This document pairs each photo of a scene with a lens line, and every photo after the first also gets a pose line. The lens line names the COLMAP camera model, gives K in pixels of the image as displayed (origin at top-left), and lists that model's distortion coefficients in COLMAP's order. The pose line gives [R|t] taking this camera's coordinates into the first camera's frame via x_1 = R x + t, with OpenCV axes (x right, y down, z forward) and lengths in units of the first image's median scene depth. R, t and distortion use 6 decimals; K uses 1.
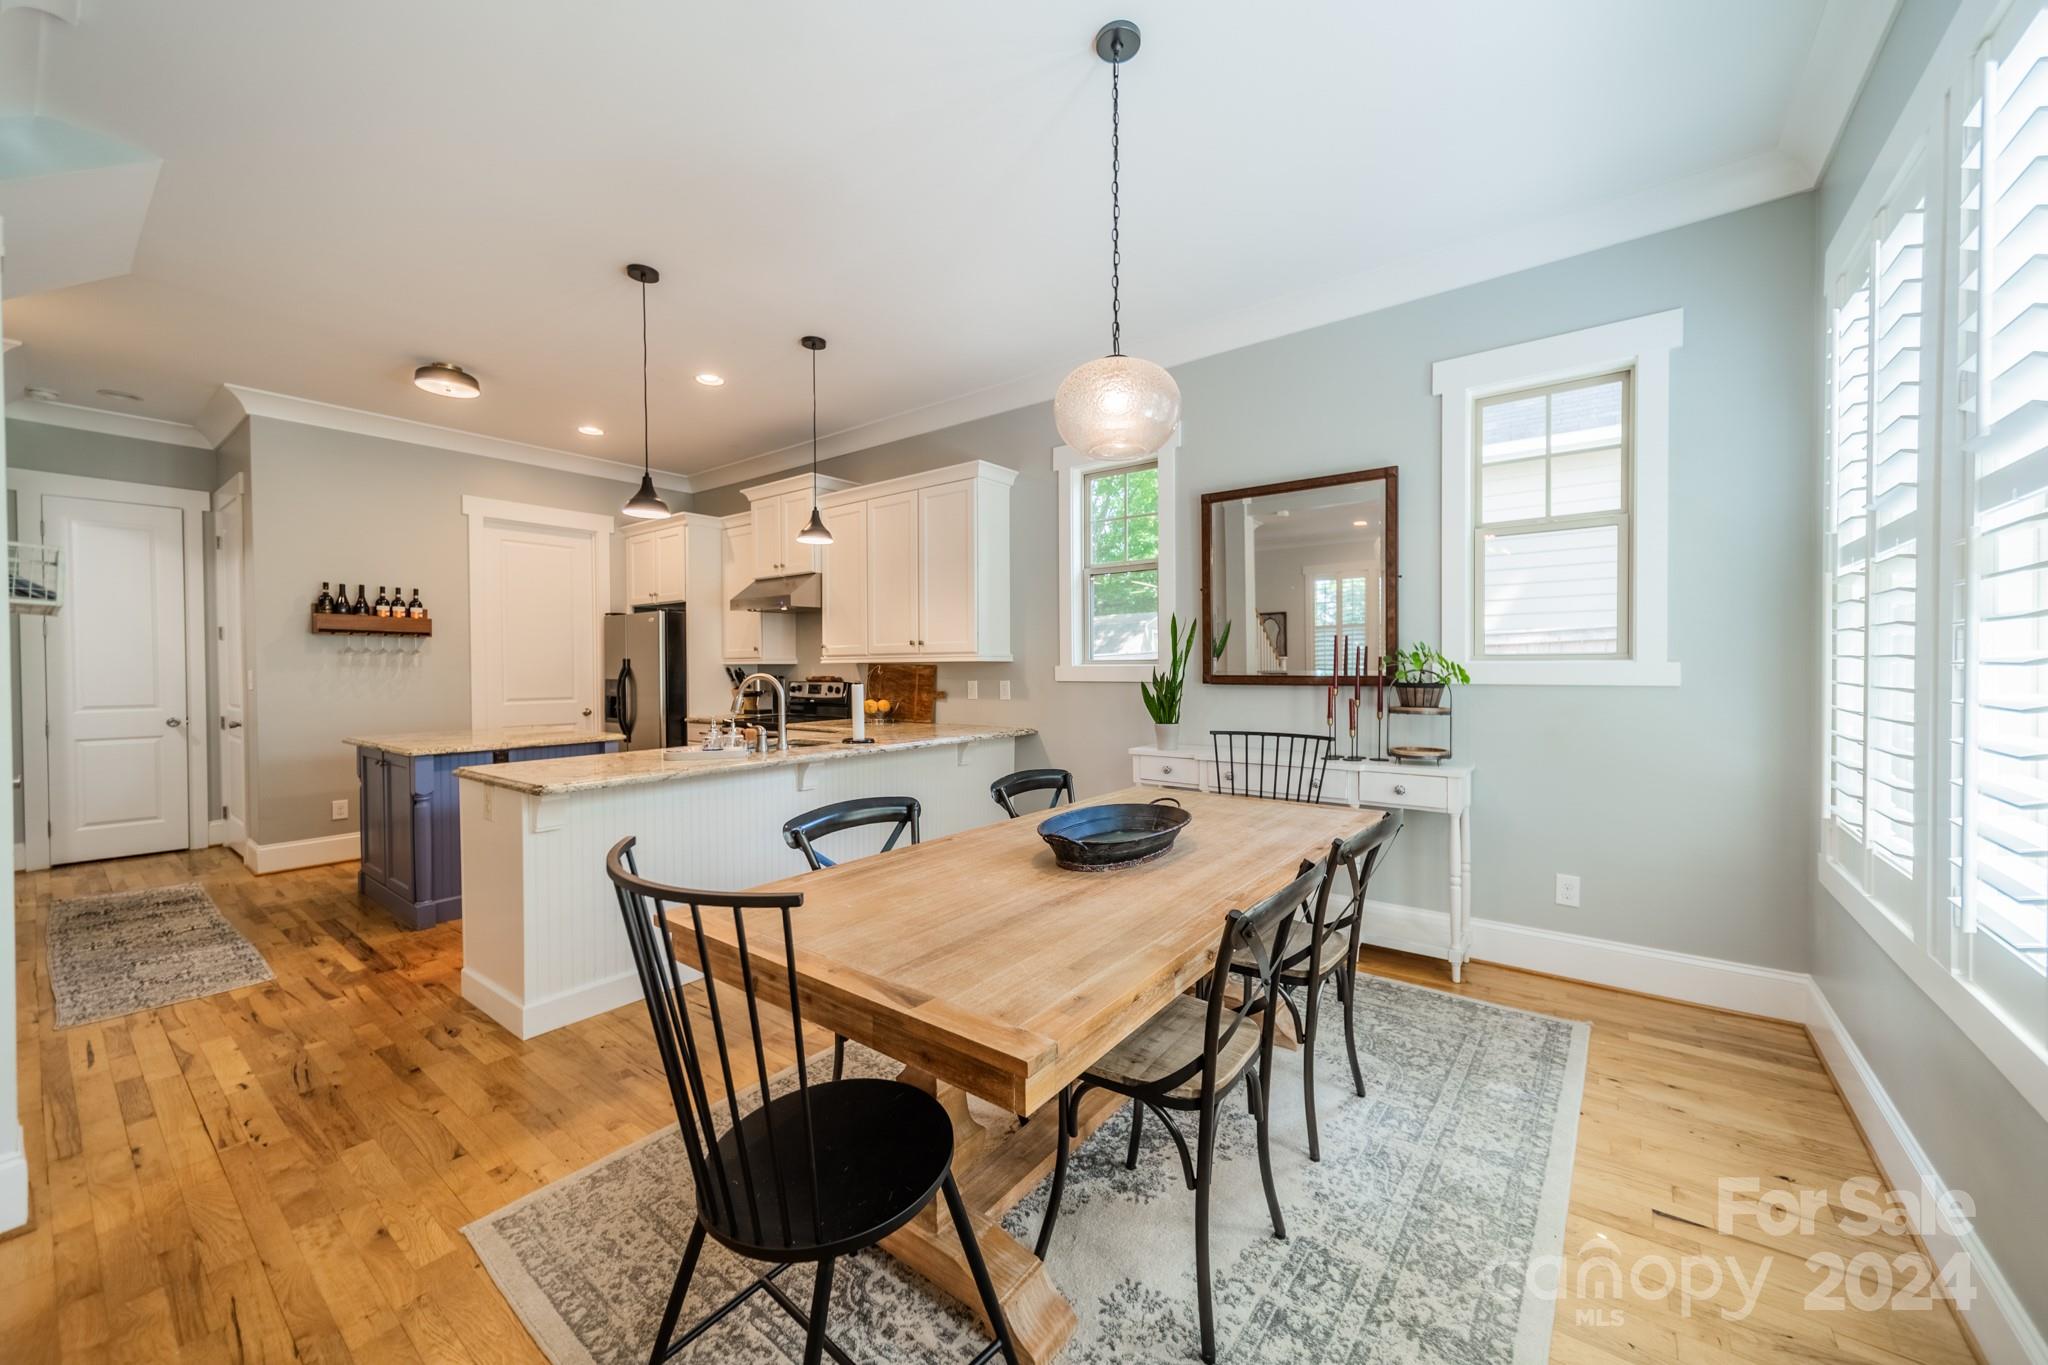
lens RADIAL K [[764.3, 0, 1034.7], [0, 764.3, 677.1], [0, 0, 1]] dist [0.000858, 0.000097]
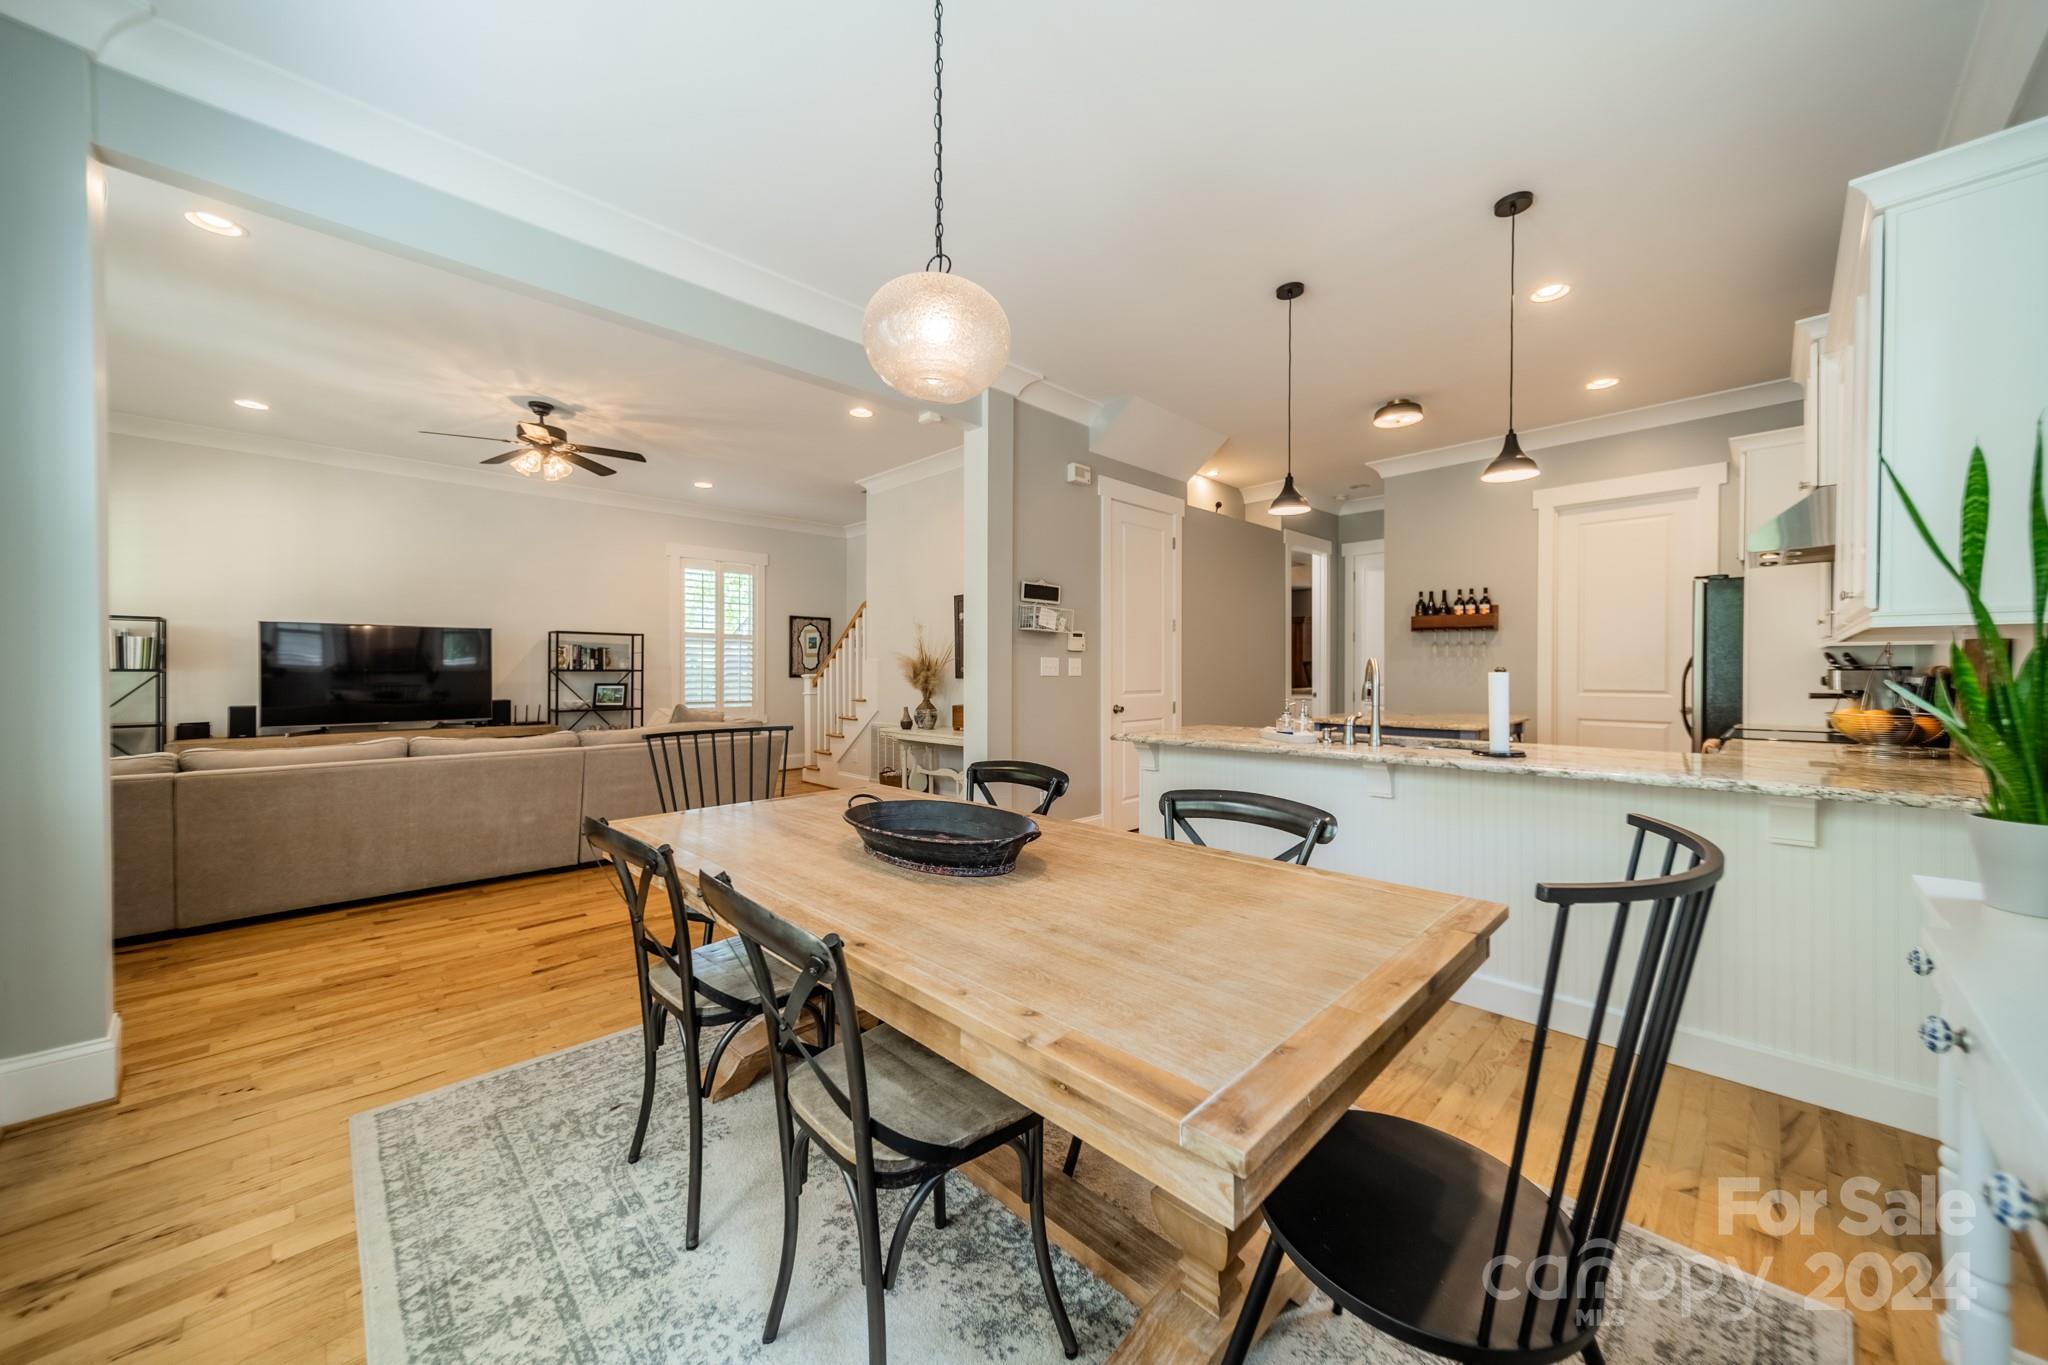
lens RADIAL K [[733.7, 0, 1023.4], [0, 733.7, 674.5], [0, 0, 1]] dist [-0.000215, -0.000127]
pose [[-0.147736, 0.011428, -0.988961, 0.388892], [-0.010773, 0.999855, 0.013164, 0.006202], [0.988968, 0.012599, -0.147592, 0.520929]]
